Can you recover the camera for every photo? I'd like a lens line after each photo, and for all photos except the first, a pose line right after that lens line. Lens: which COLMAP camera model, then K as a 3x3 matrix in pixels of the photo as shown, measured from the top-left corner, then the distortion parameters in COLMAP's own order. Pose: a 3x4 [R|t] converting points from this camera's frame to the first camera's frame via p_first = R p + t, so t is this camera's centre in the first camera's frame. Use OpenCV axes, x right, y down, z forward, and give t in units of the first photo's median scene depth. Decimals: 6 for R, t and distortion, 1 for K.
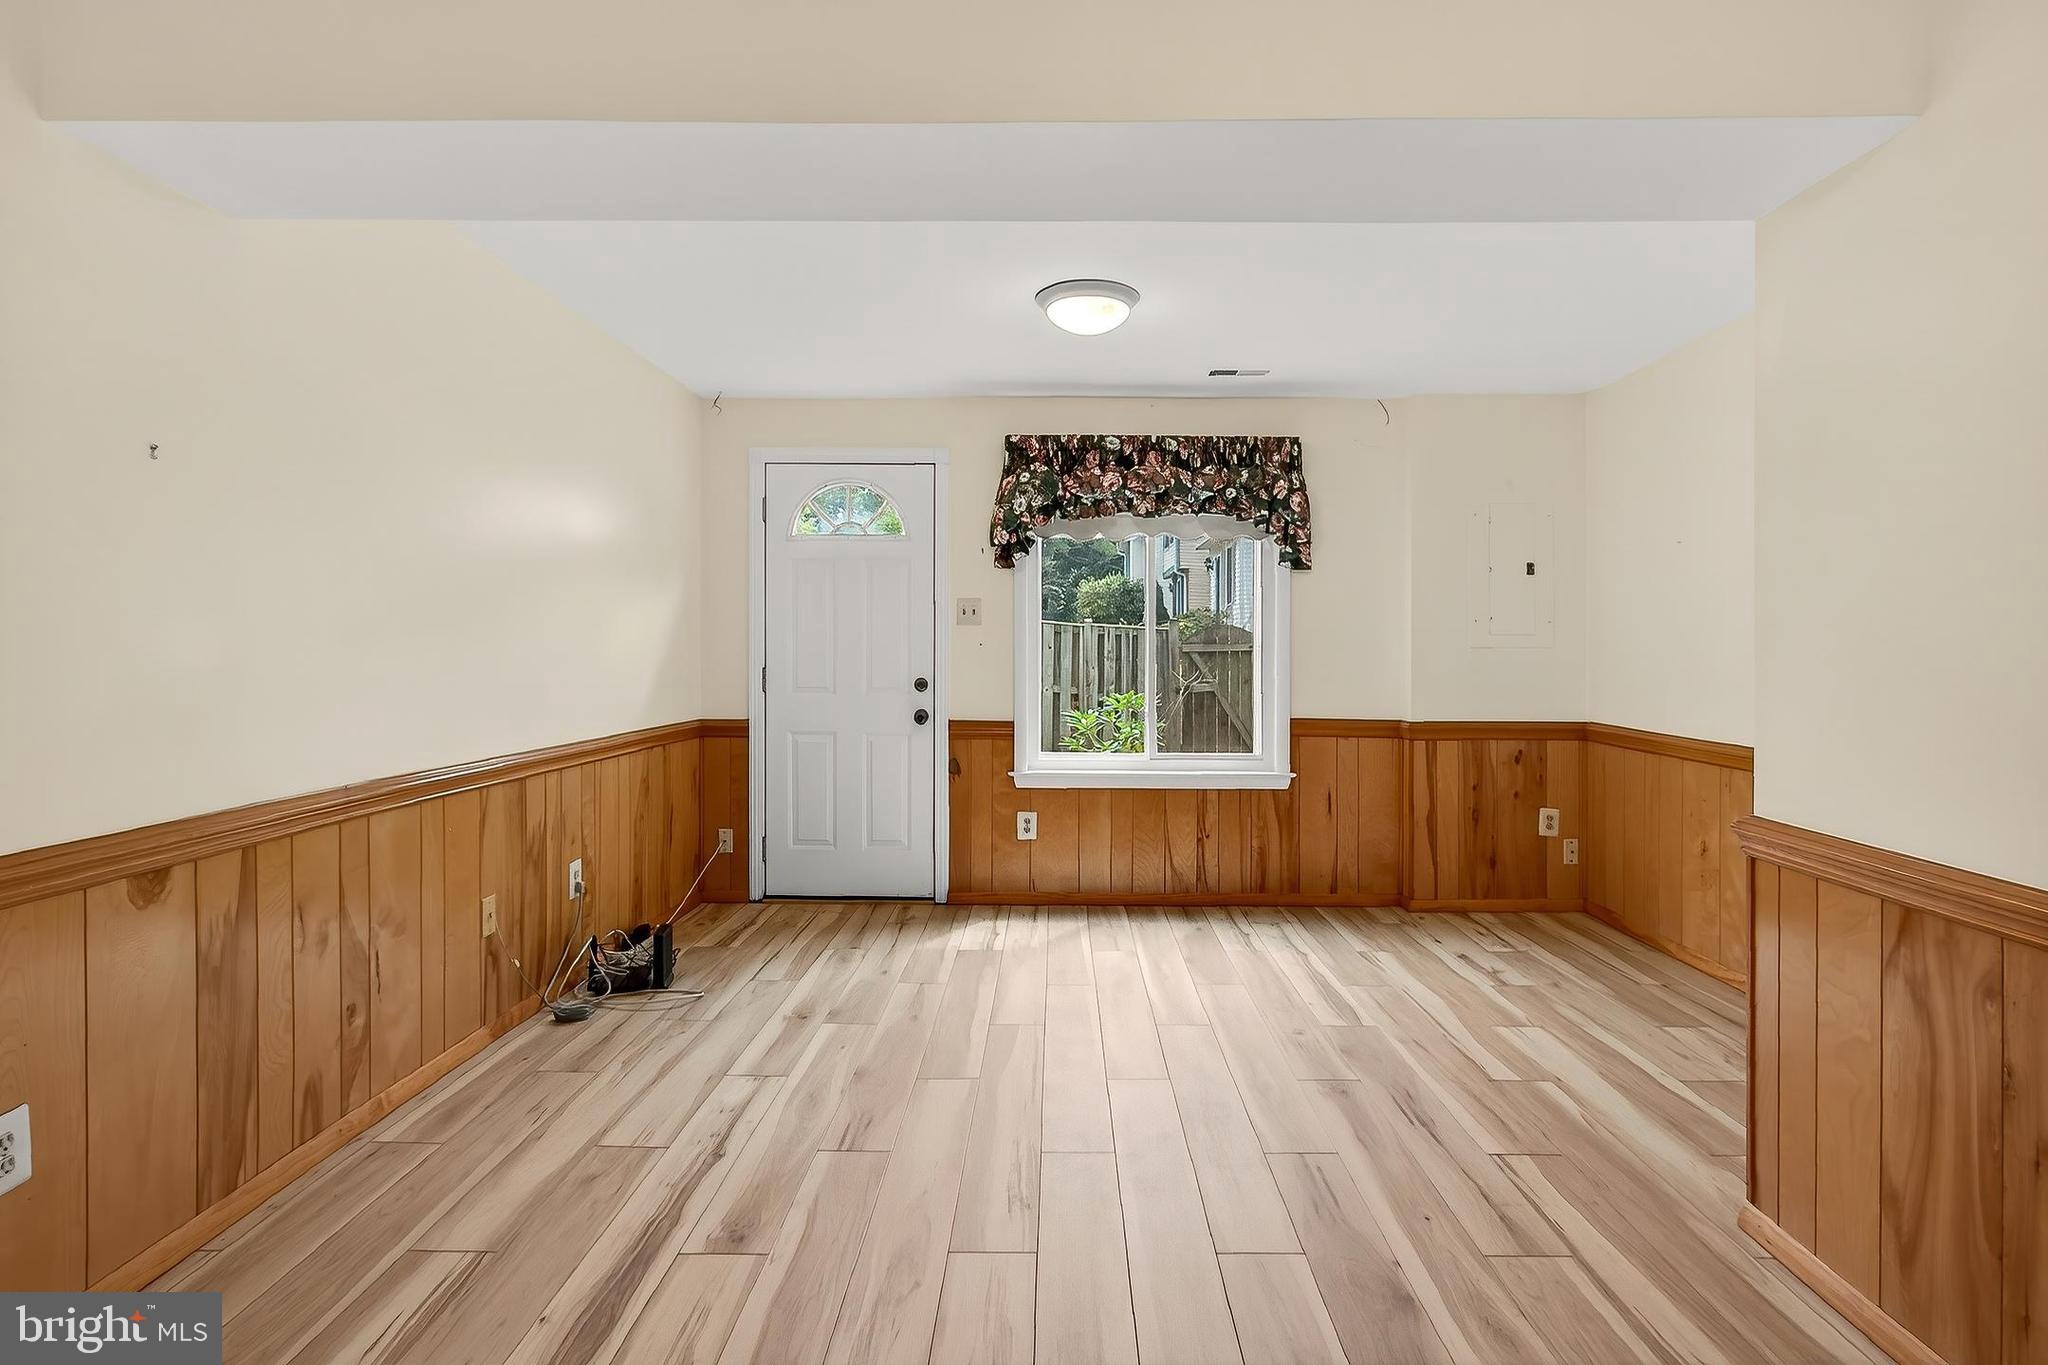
lens RADIAL K [[1000.3, 0, 1017.9], [0, 1000.3, 663.4], [0, 0, 1]] dist [-0.004143, -0.000793]
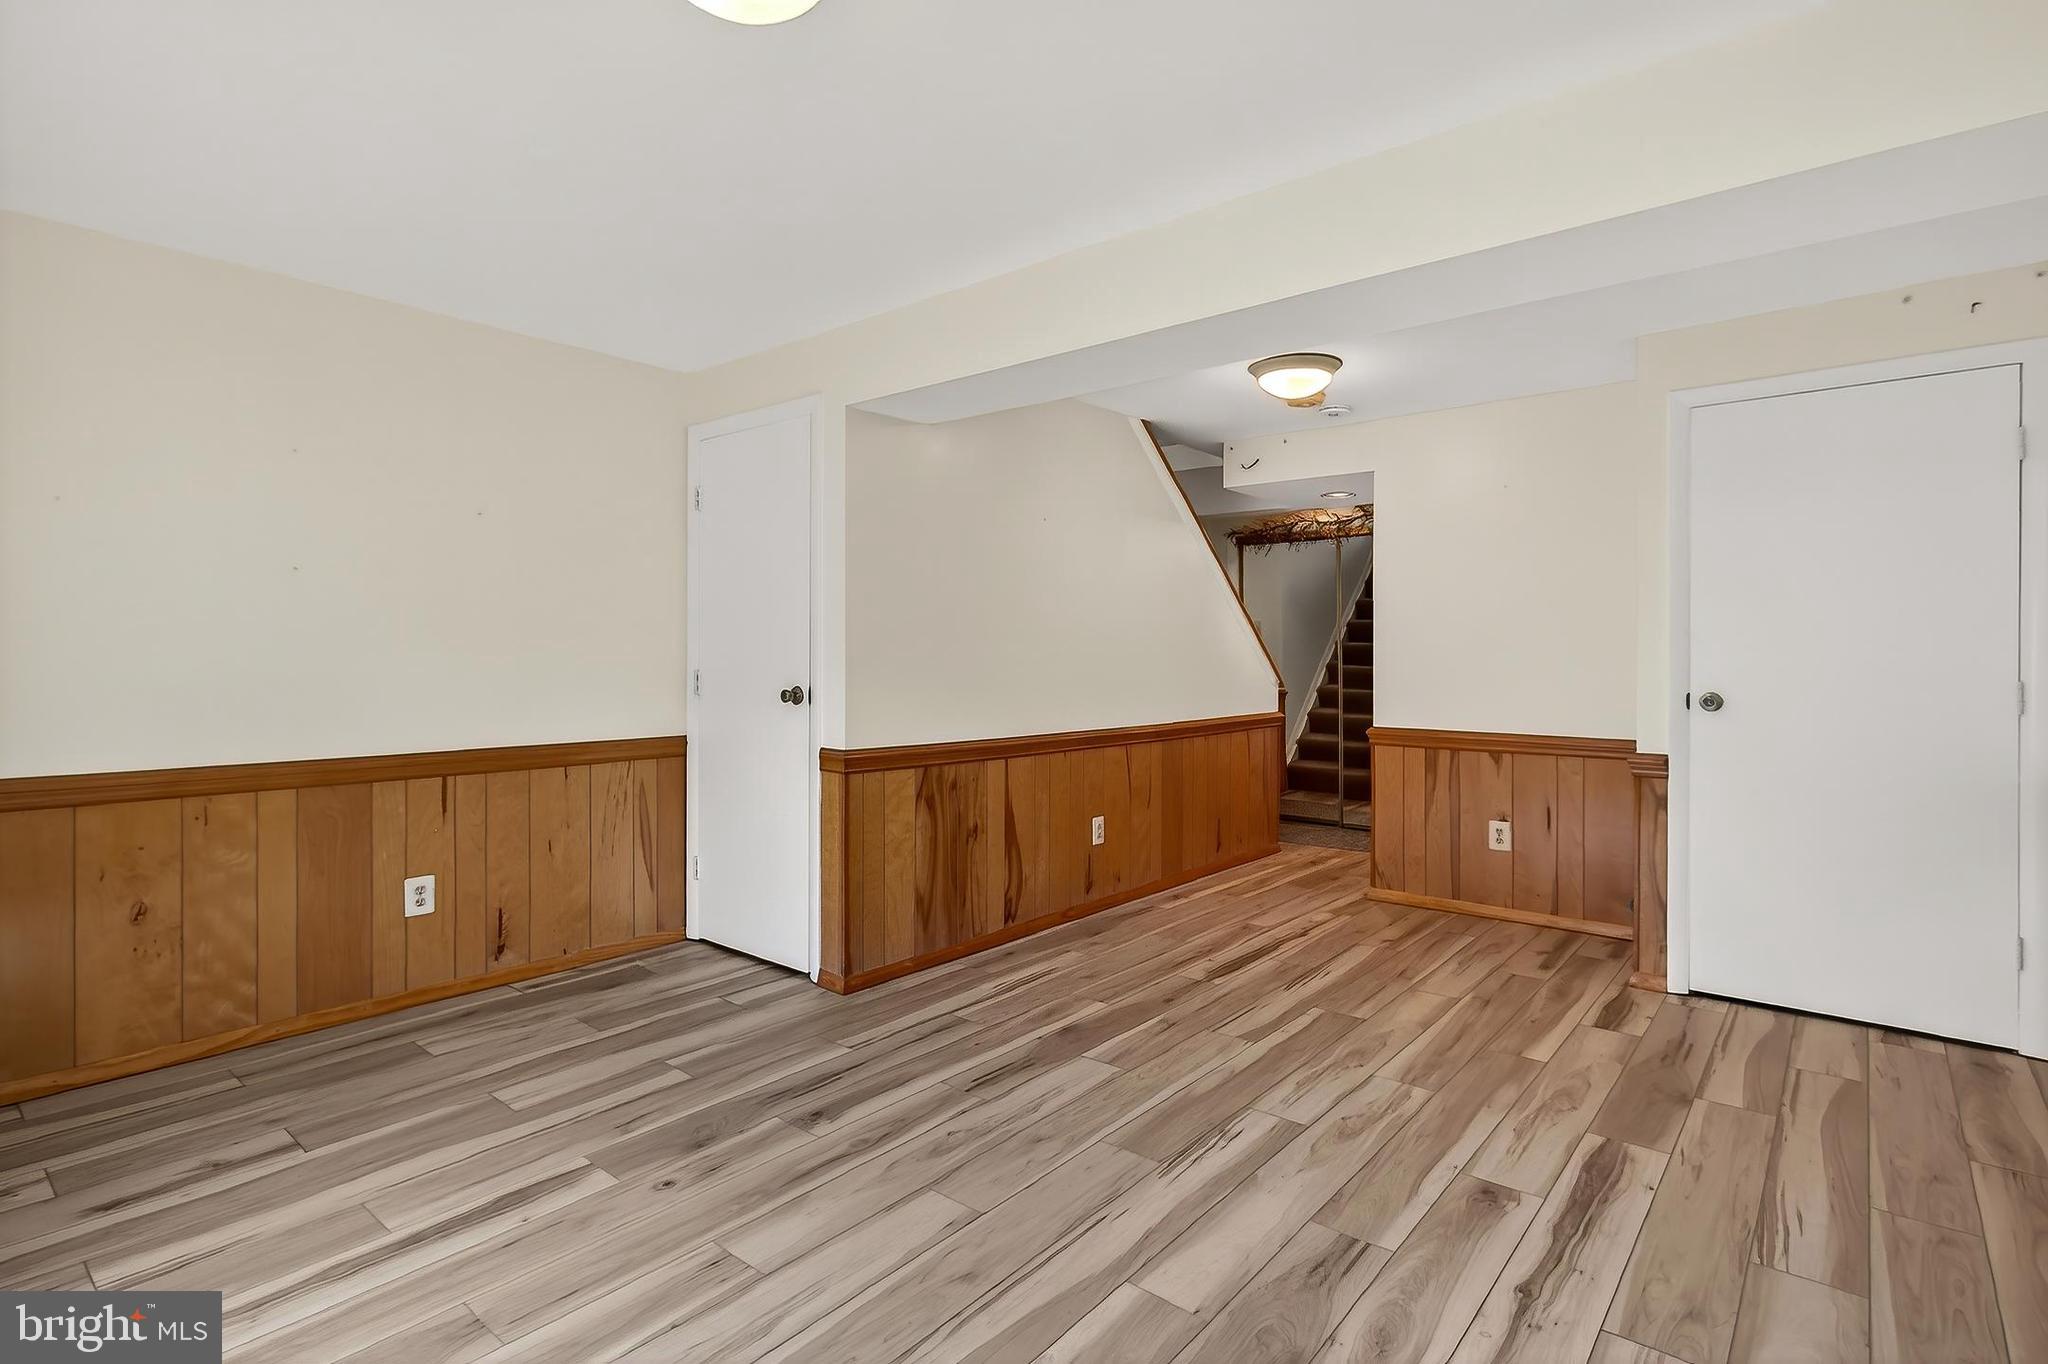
lens RADIAL K [[1000.3, 0, 978.5], [0, 1000.3, 648.9], [0, 0, 1]] dist [-0.004143, -0.000793]
pose [[-0.763785, -0.002165, 0.645468, -0.381240], [0.004455, 0.999953, 0.008624, -0.026038], [-0.645456, 0.009462, -0.763739, 1.497515]]
